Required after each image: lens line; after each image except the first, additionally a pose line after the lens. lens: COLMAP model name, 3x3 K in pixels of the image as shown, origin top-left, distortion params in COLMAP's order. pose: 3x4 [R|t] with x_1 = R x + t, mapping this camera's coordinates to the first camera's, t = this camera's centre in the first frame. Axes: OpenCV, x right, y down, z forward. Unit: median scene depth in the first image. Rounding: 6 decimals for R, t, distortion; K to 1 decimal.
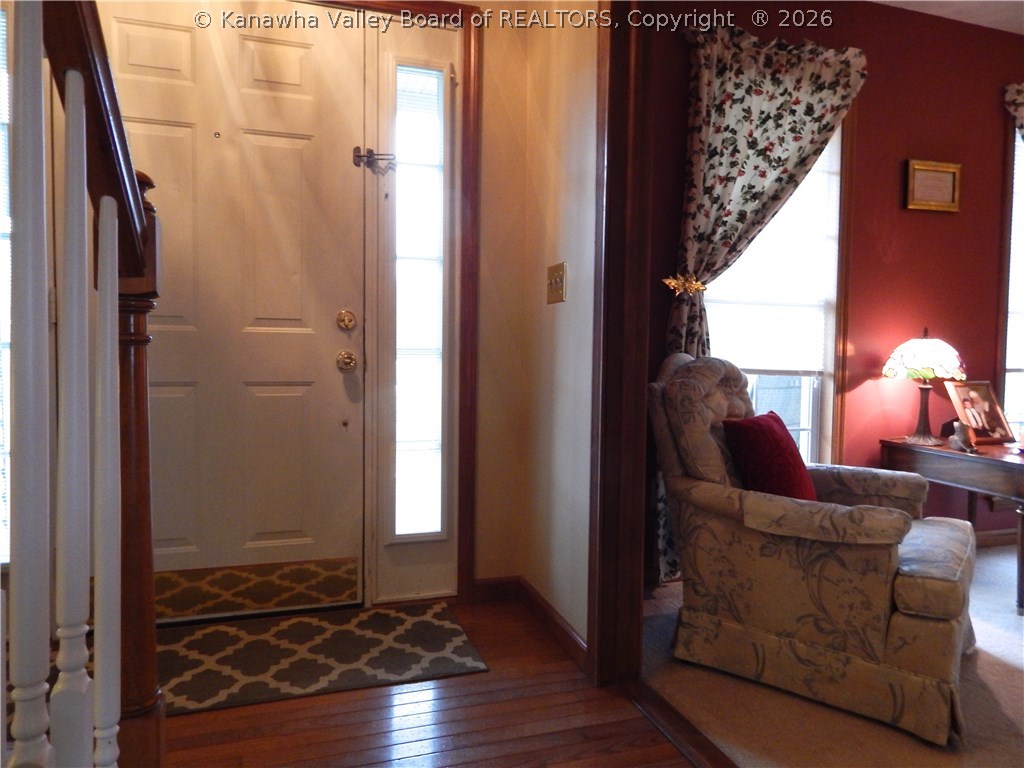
lens RADIAL K [[679.3, 0, 518.5], [0, 679.3, 380.3], [0, 0, 1]] dist [-0.007337, -0.006637]
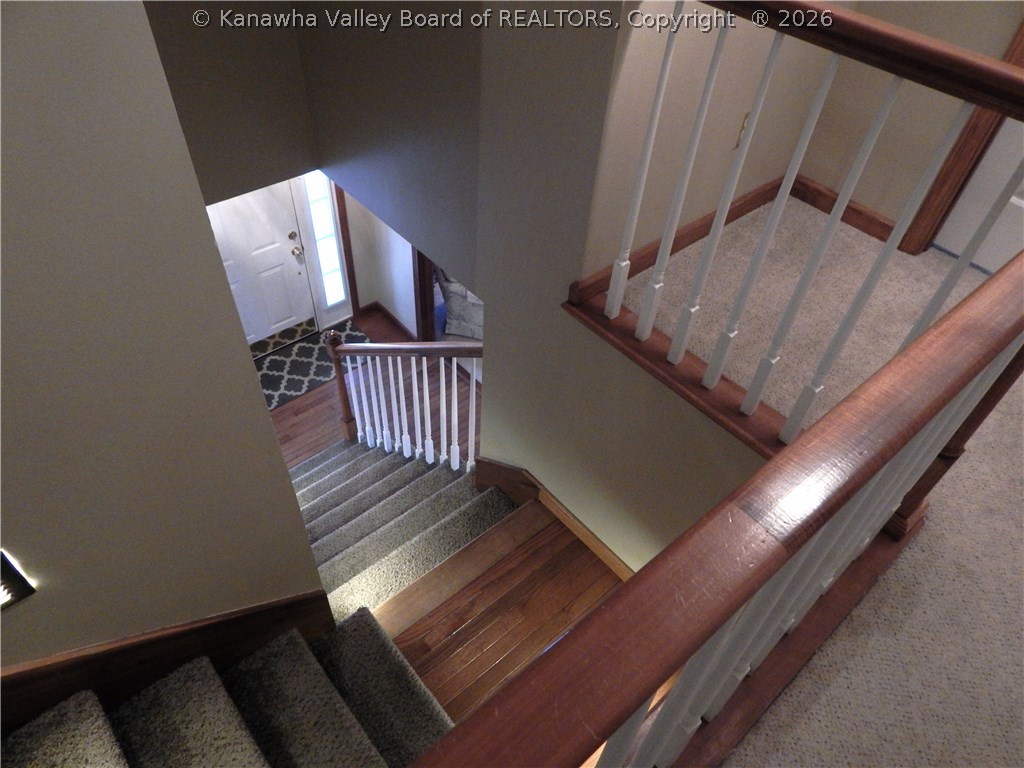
lens RADIAL K [[679.3, 0, 511.6], [0, 679.3, 384.7], [0, 0, 1]] dist [-0.007337, -0.006637]
pose [[0.926240, -0.247736, 0.284087, -0.347340], [-0.018916, 0.722181, 0.691446, -1.298798], [-0.376458, -0.645819, 0.664227, -1.059735]]
